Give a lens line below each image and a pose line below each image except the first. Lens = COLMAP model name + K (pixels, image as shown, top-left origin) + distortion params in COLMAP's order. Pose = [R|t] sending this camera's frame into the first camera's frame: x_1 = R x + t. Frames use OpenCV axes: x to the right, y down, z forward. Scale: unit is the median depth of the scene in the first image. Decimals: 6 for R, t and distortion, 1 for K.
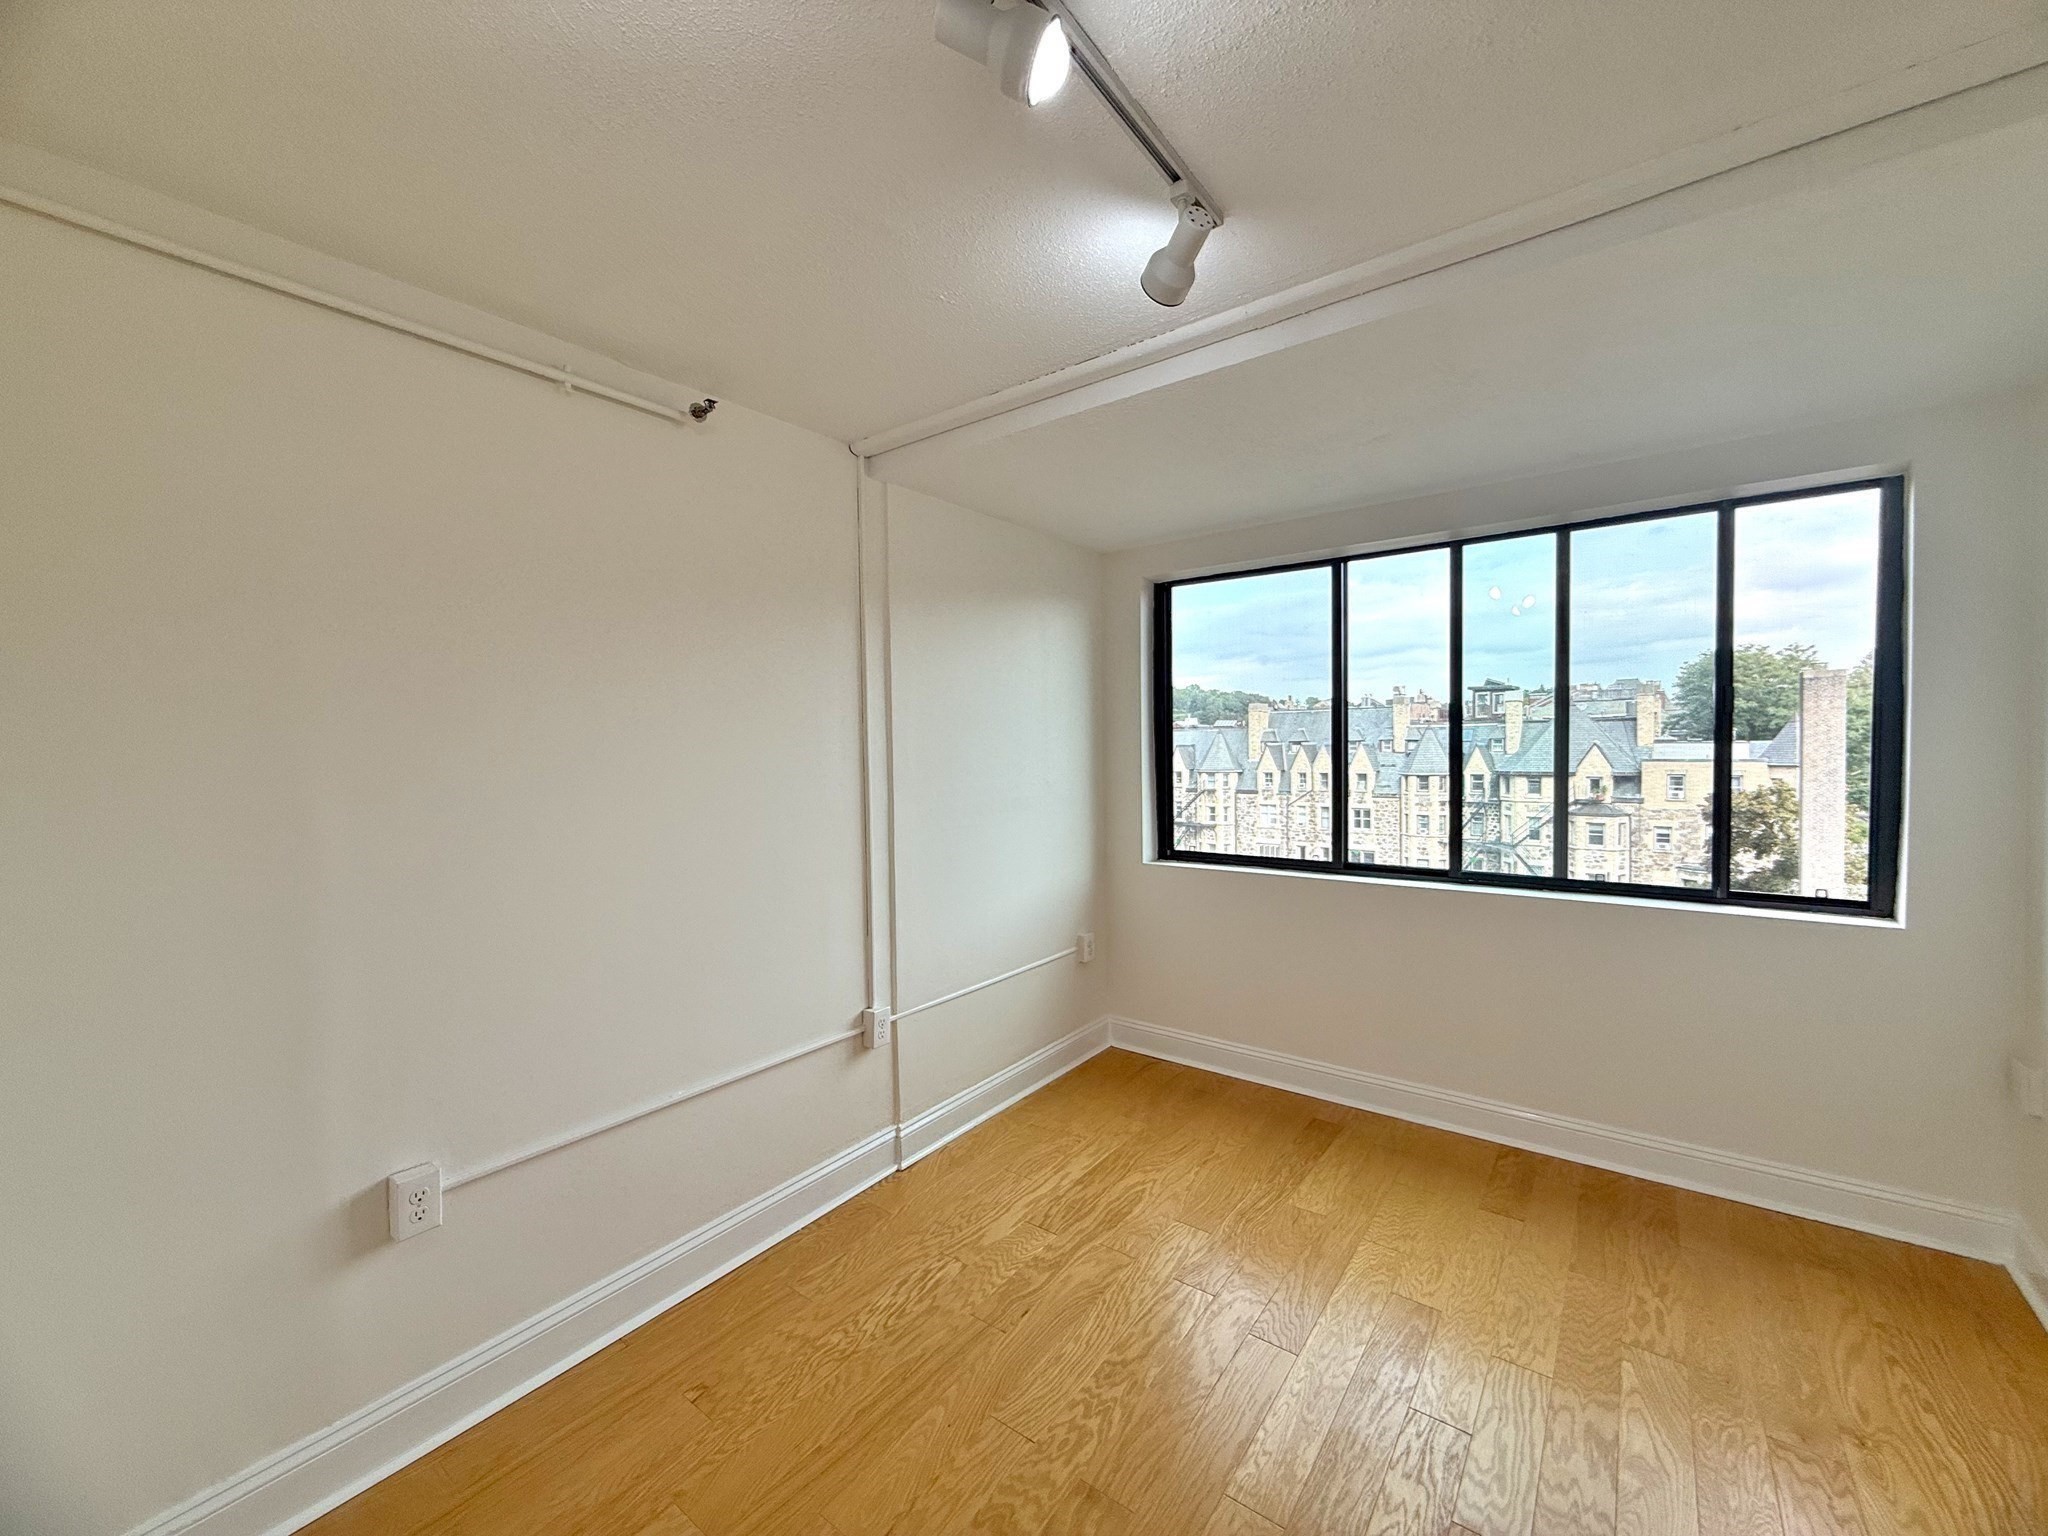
lens RADIAL K [[805.2, 0, 1024.0], [0, 805.2, 768.0], [0, 0, 1]] dist [-0.001452, 0.000496]
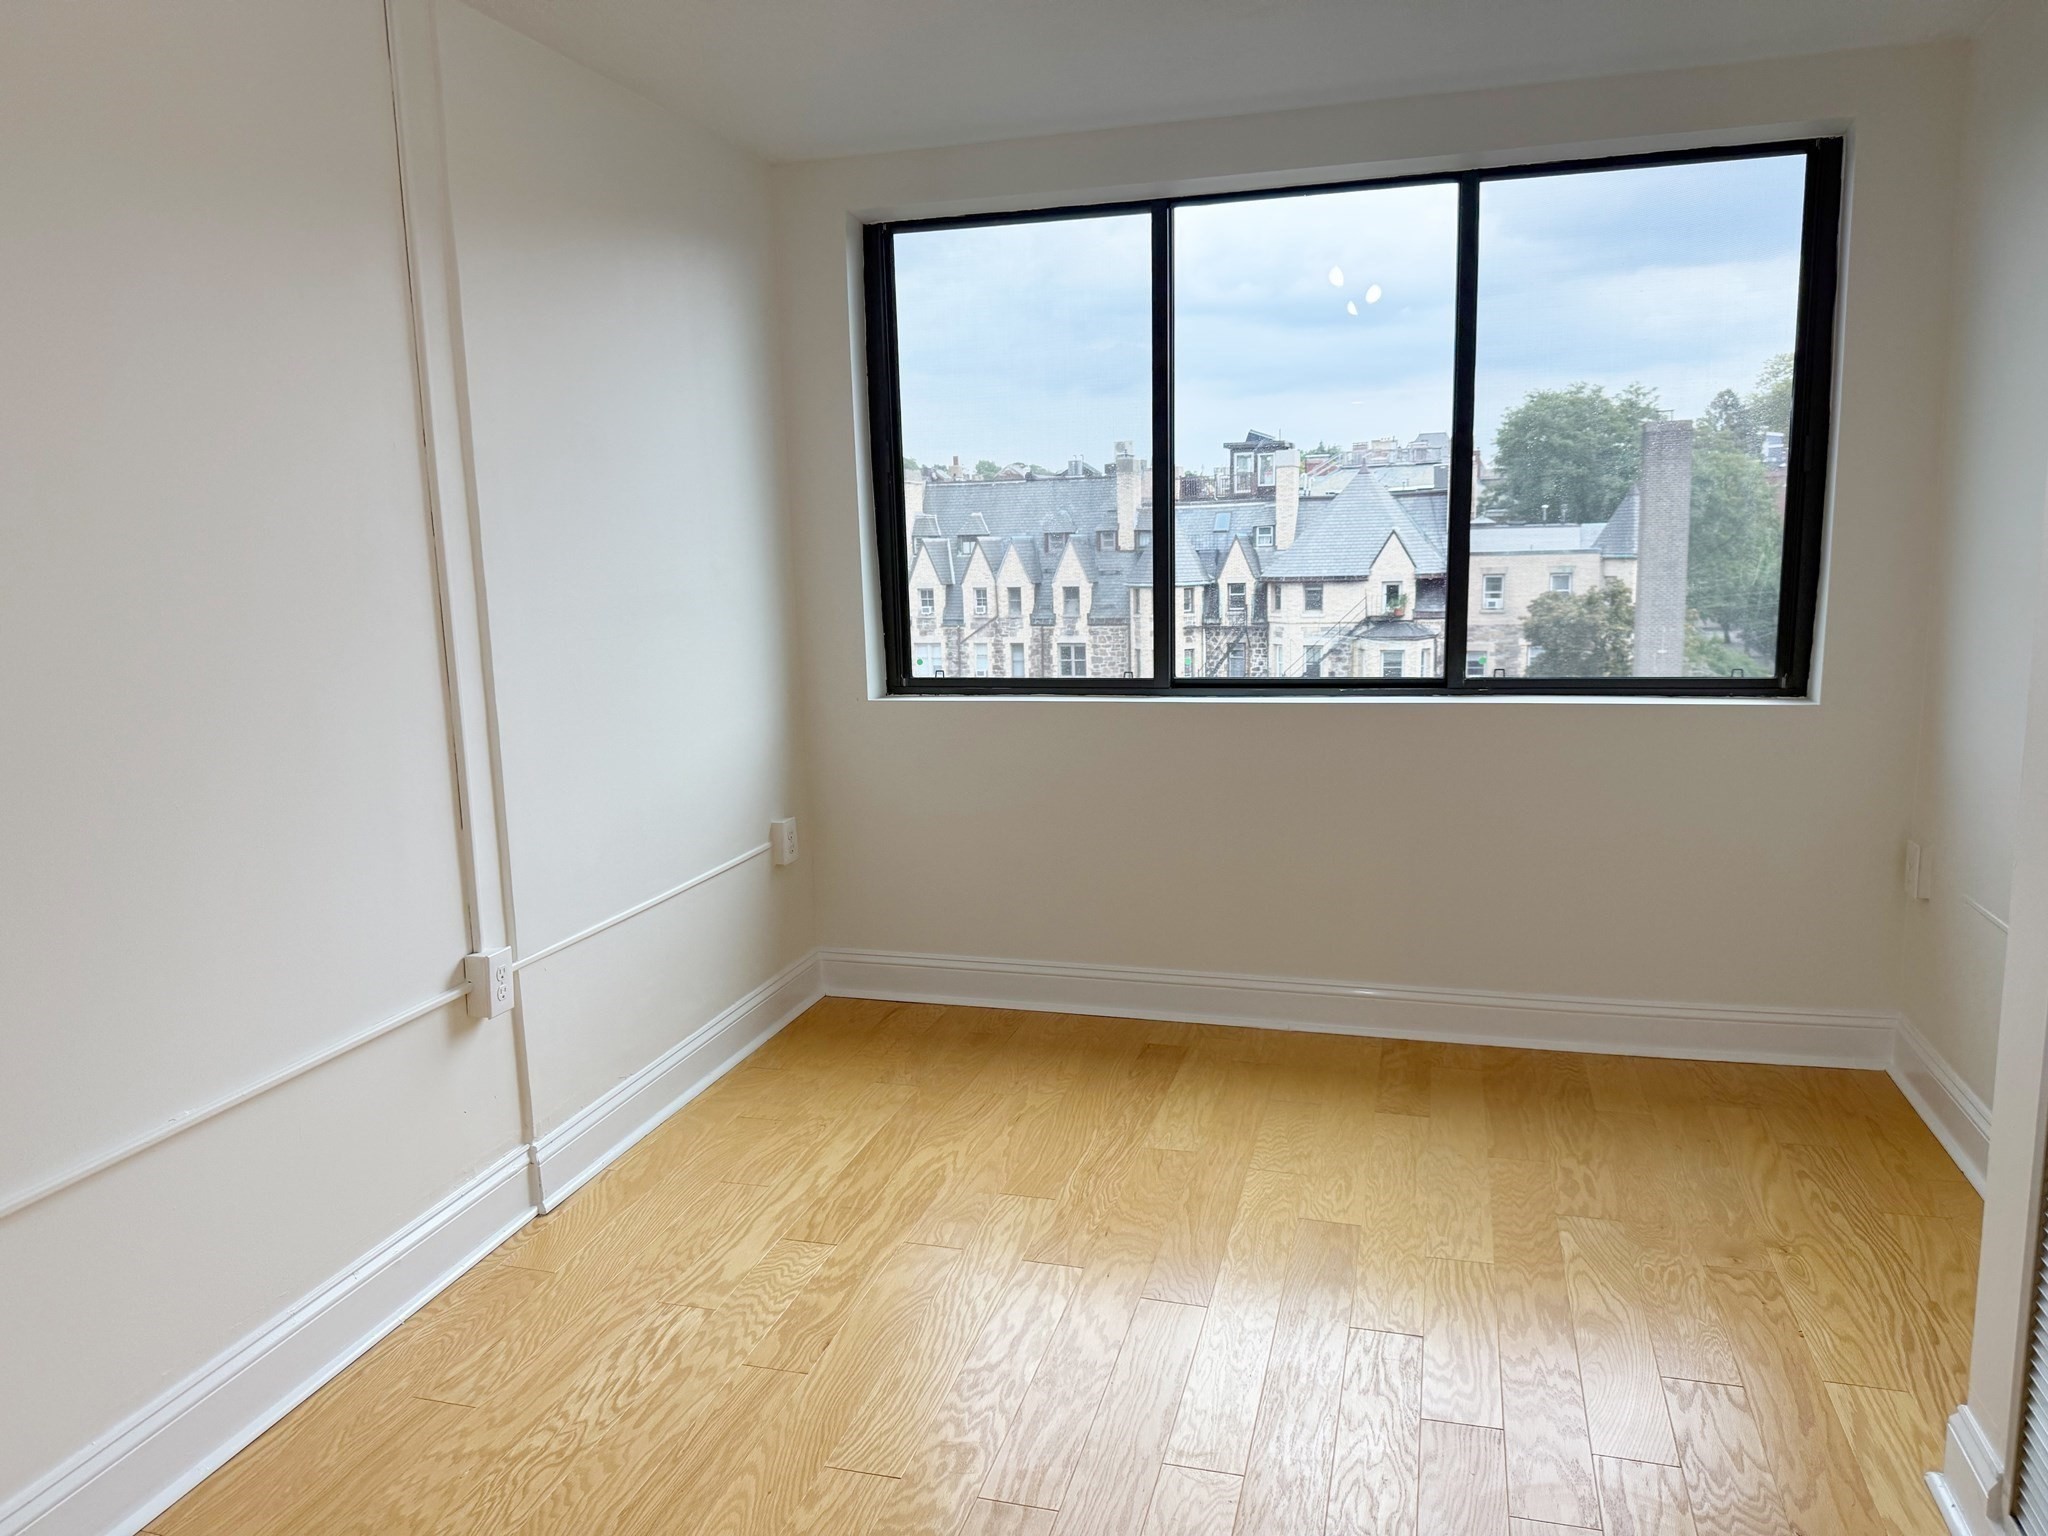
lens RADIAL K [[1406.2, 0, 1024.0], [0, 1406.2, 768.0], [0, 0, 1]] dist [0.118150, -0.227130]
pose [[0.933190, -0.070991, 0.352301, -0.186112], [0.025467, 0.990894, 0.132215, 0.044648], [-0.358479, -0.114410, 0.926501, -0.076711]]
